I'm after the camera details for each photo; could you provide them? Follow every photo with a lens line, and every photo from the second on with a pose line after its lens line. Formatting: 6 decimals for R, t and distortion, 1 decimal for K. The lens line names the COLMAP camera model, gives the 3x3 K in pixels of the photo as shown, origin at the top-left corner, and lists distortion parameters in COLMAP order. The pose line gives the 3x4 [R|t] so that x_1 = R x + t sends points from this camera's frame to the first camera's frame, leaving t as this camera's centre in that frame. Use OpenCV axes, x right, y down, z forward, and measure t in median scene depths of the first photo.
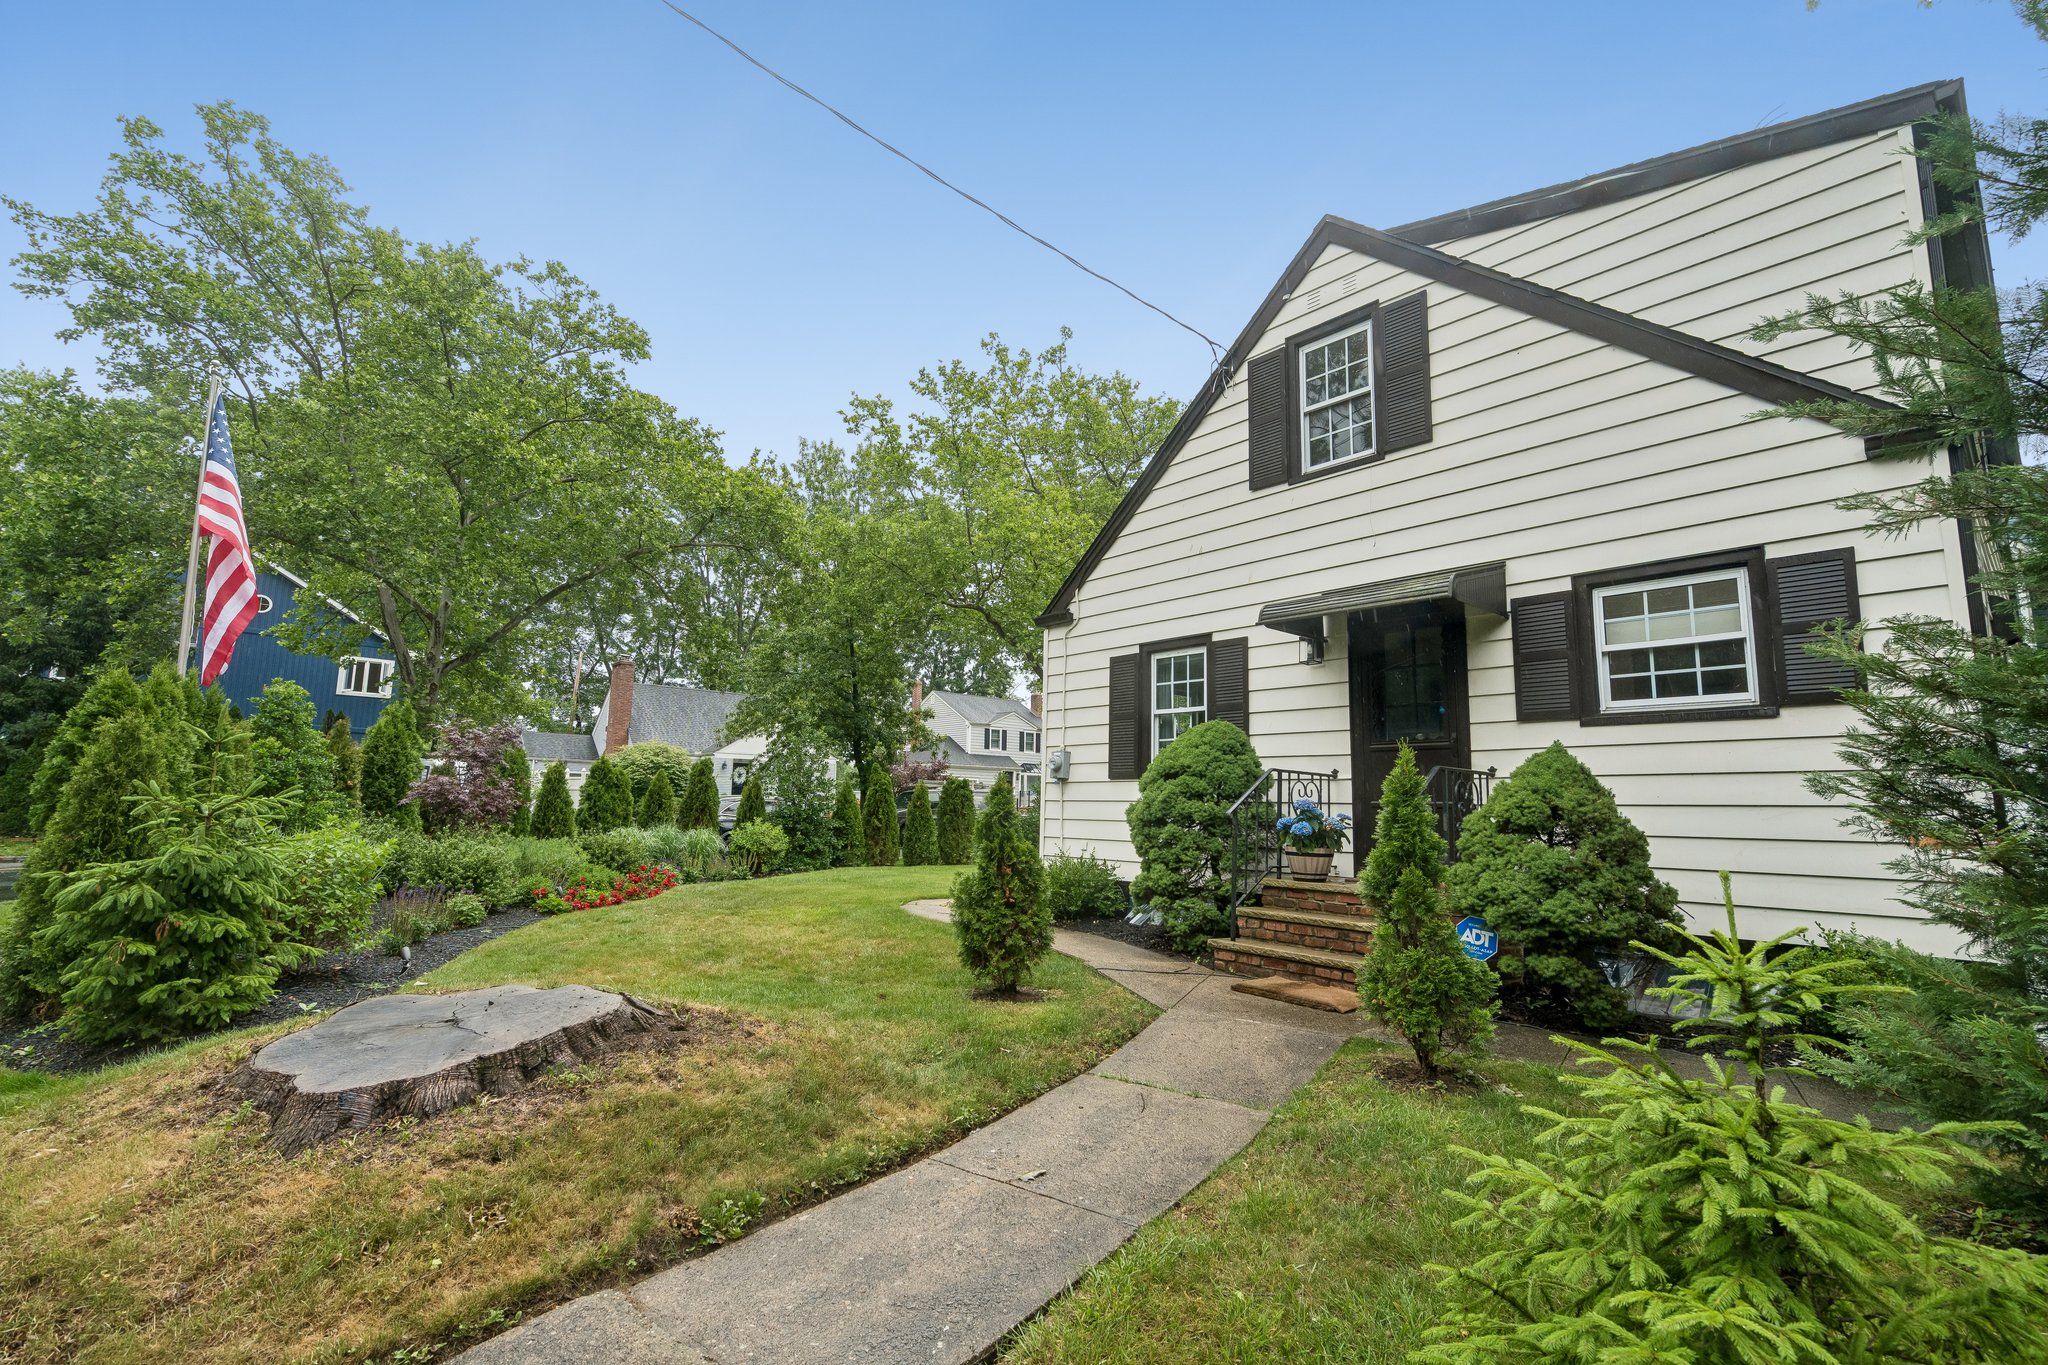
lens RADIAL K [[923.6, 0, 1019.8], [0, 923.6, 684.9], [0, 0, 1]] dist [-0.002815, 0.001333]
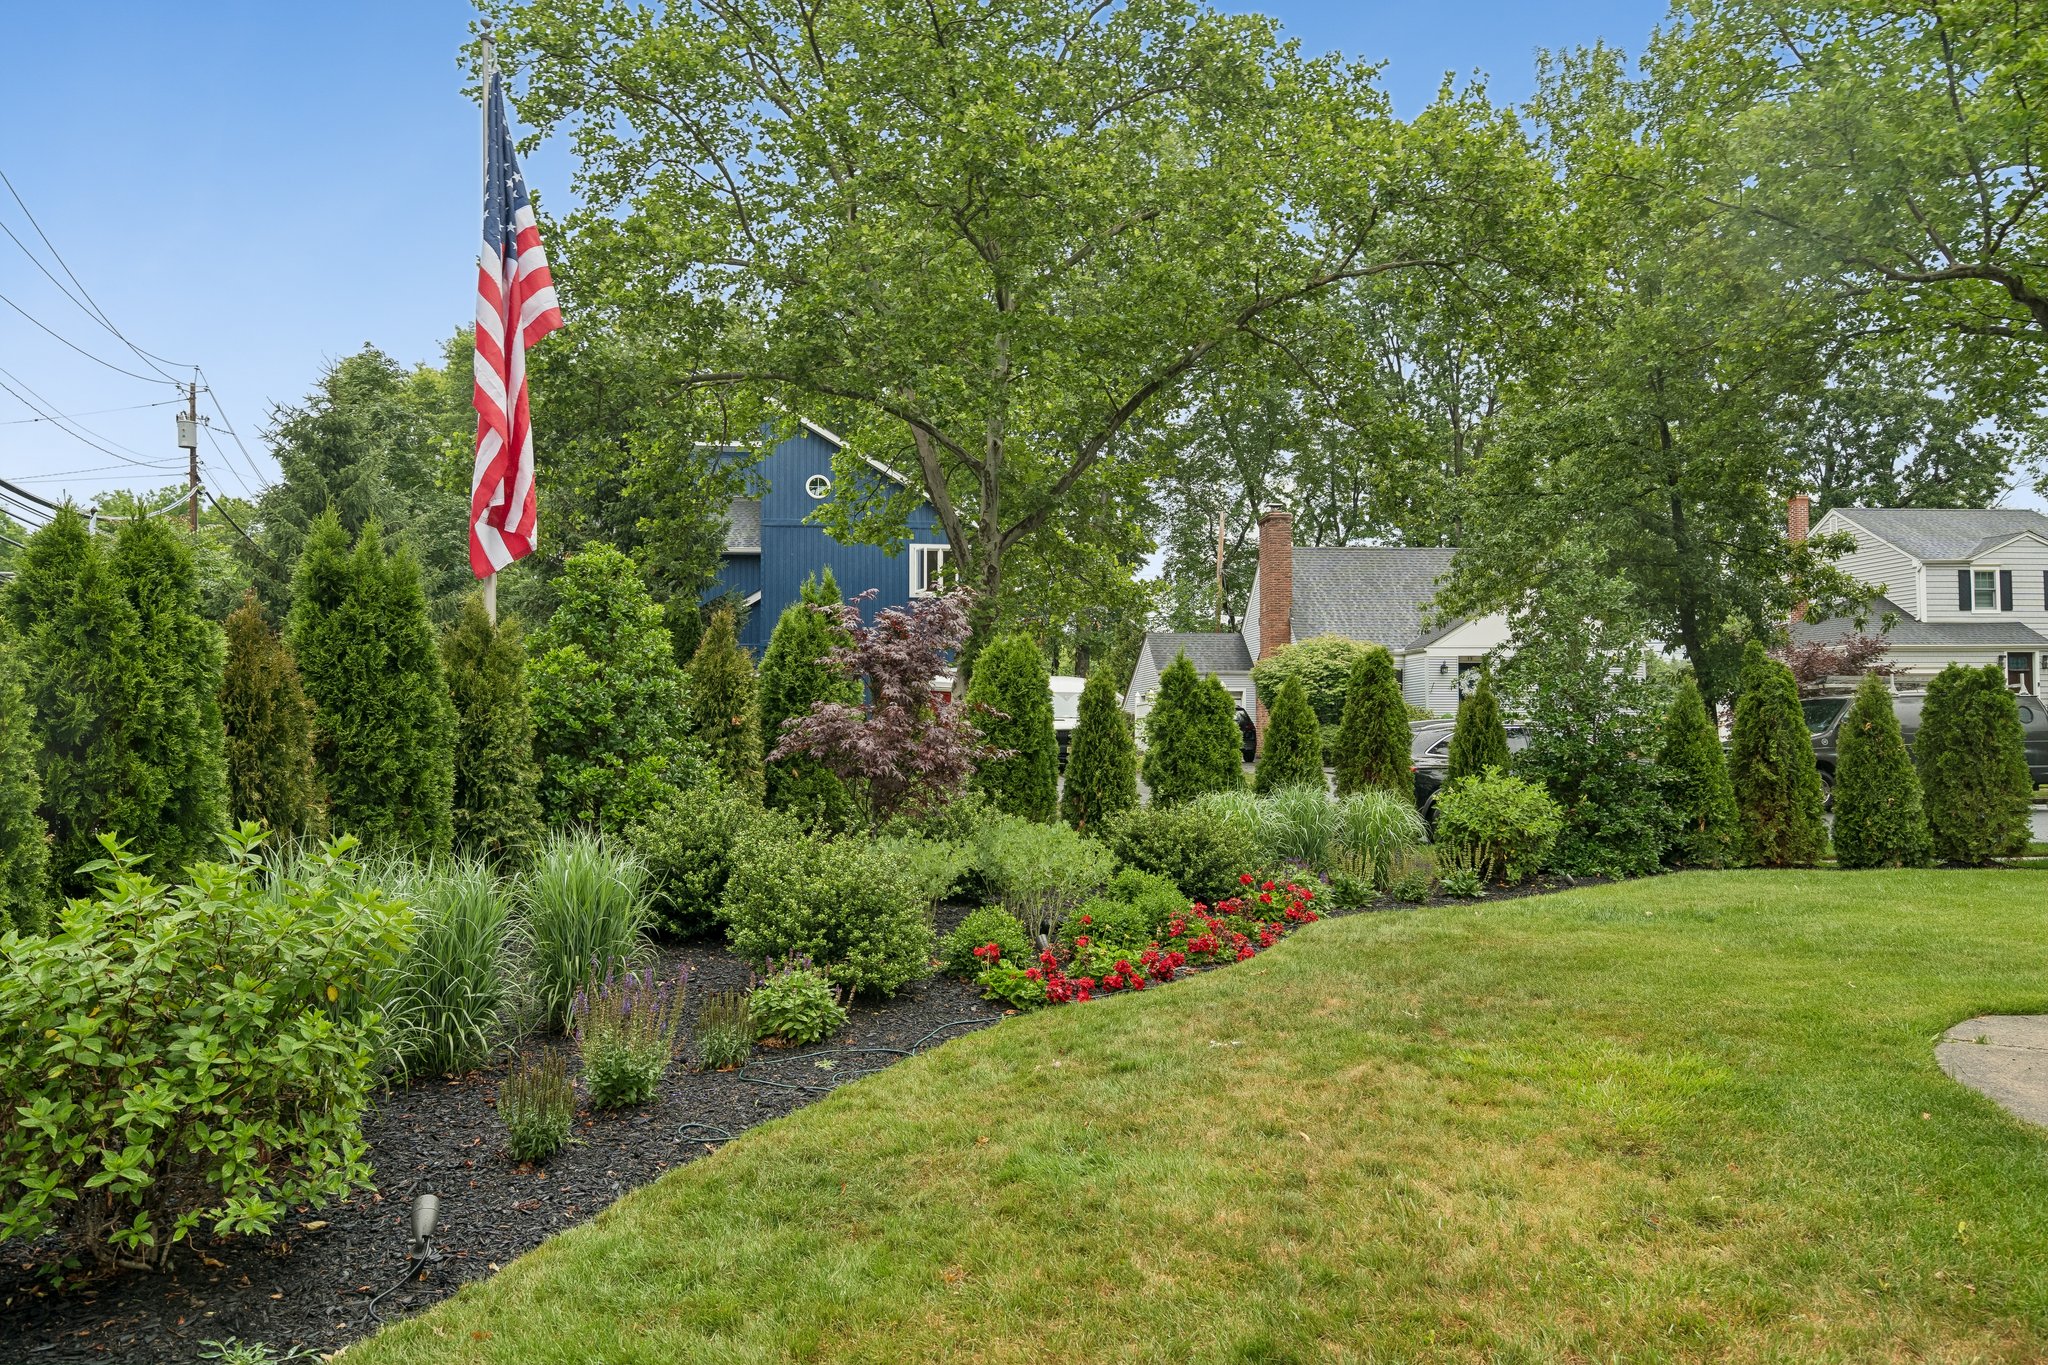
lens RADIAL K [[1378.3, 0, 1009.6], [0, 1378.3, 686.2], [0, 0, 1]] dist [0.007040, 0.000833]
pose [[0.811153, -0.041808, -0.583337, -0.118733], [0.098440, 0.992971, 0.065718, 0.054698], [0.576489, -0.110731, 0.809567, 0.497519]]
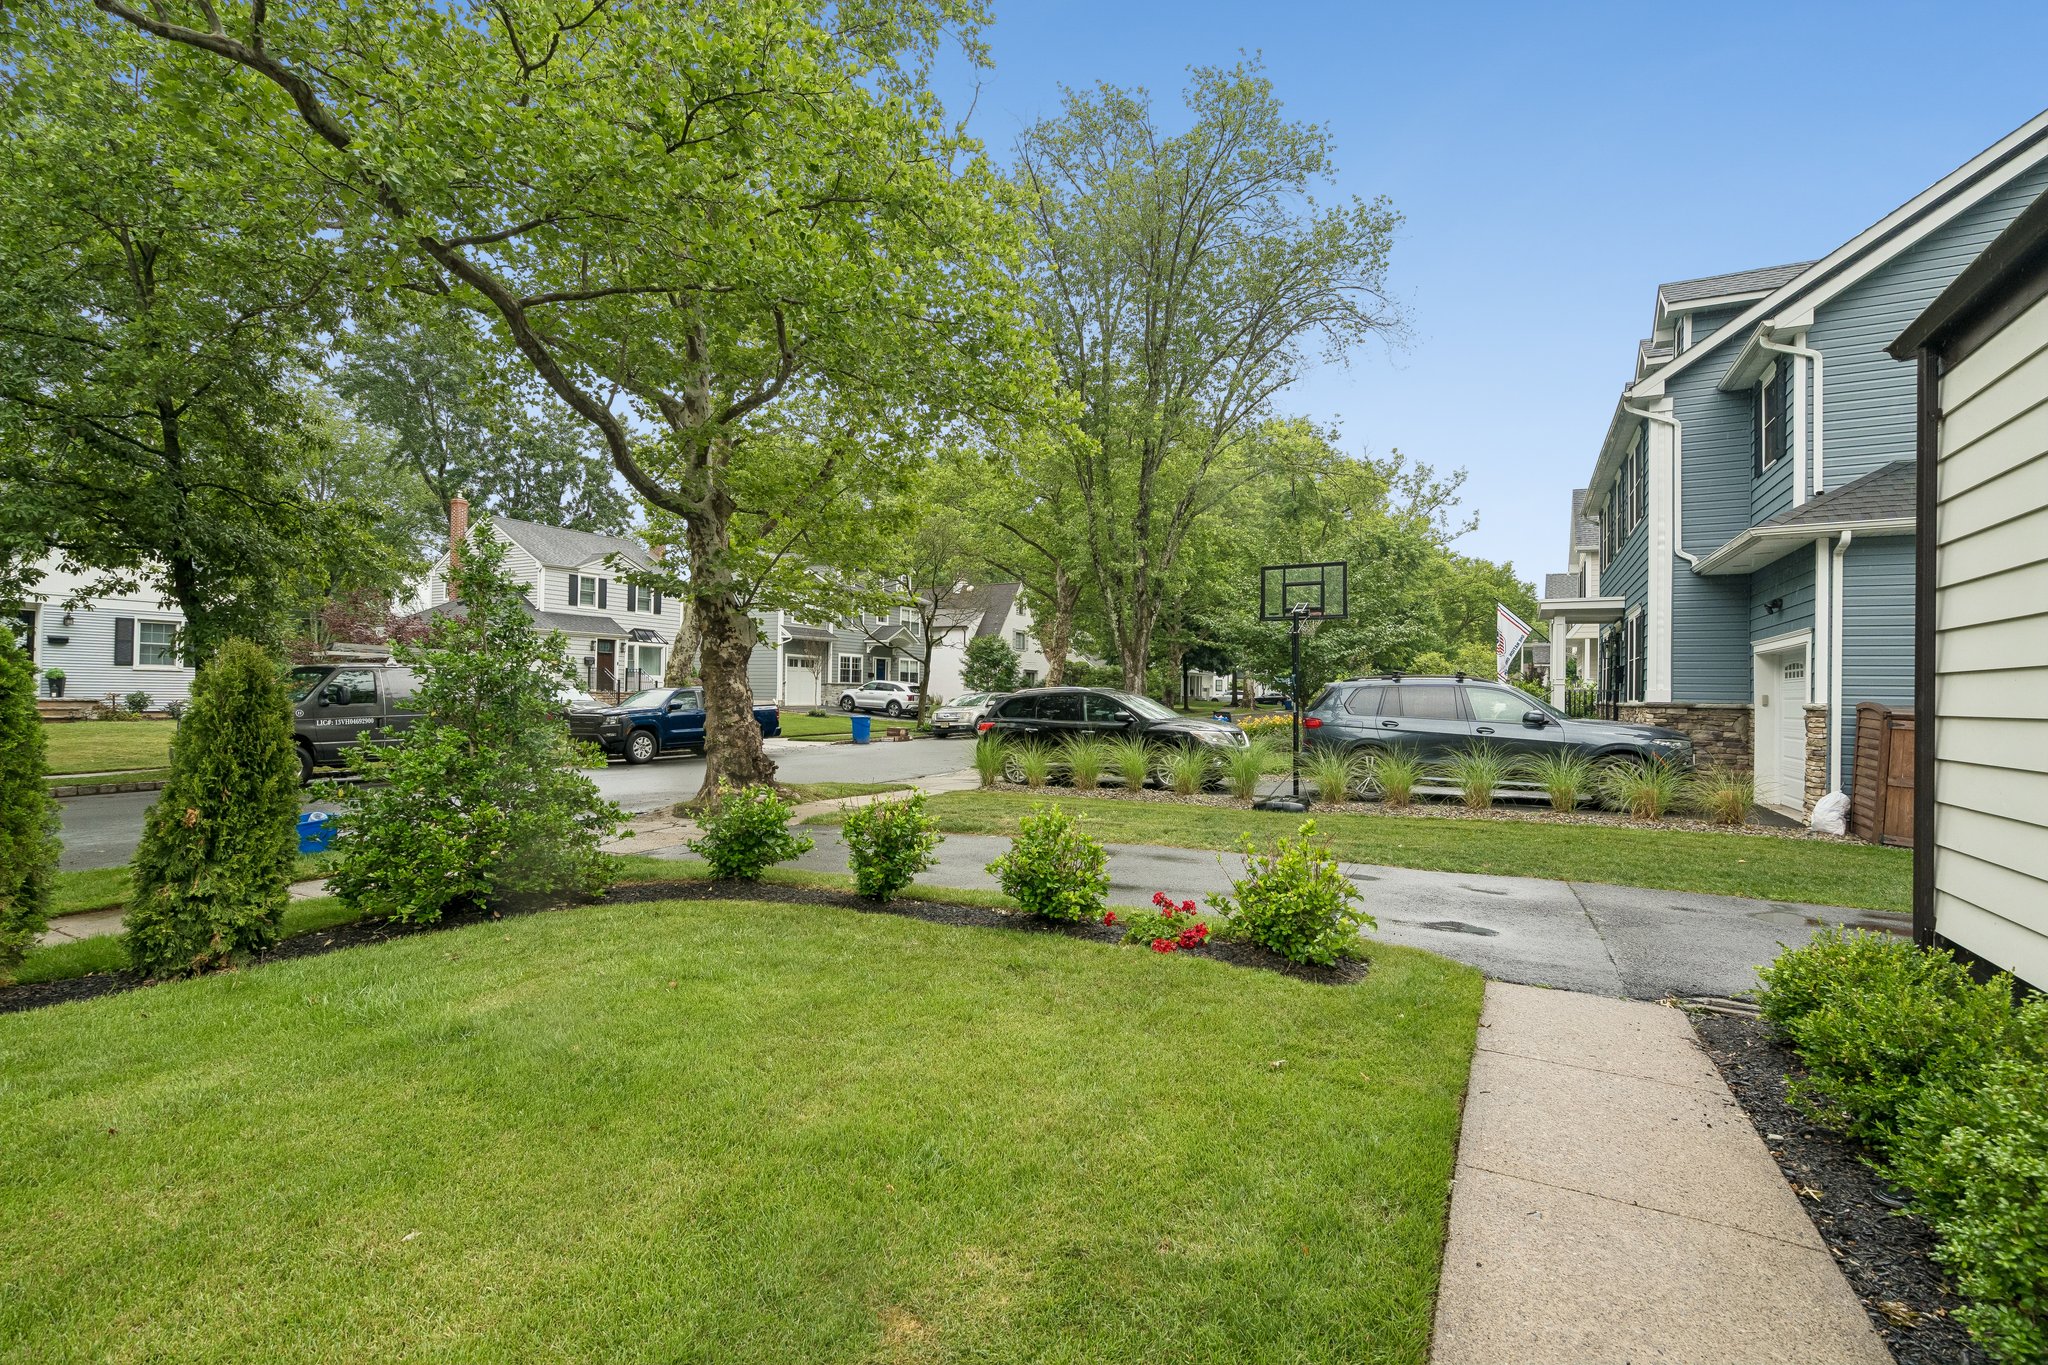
lens RADIAL K [[921.9, 0, 1019.6], [0, 921.9, 685.1], [0, 0, 1]] dist [-0.002751, -0.000466]
pose [[0.937969, 0.003208, 0.346704, 0.216715], [-0.048264, 0.991430, 0.121400, 0.178340], [-0.343343, -0.130603, 0.930085, 1.567017]]
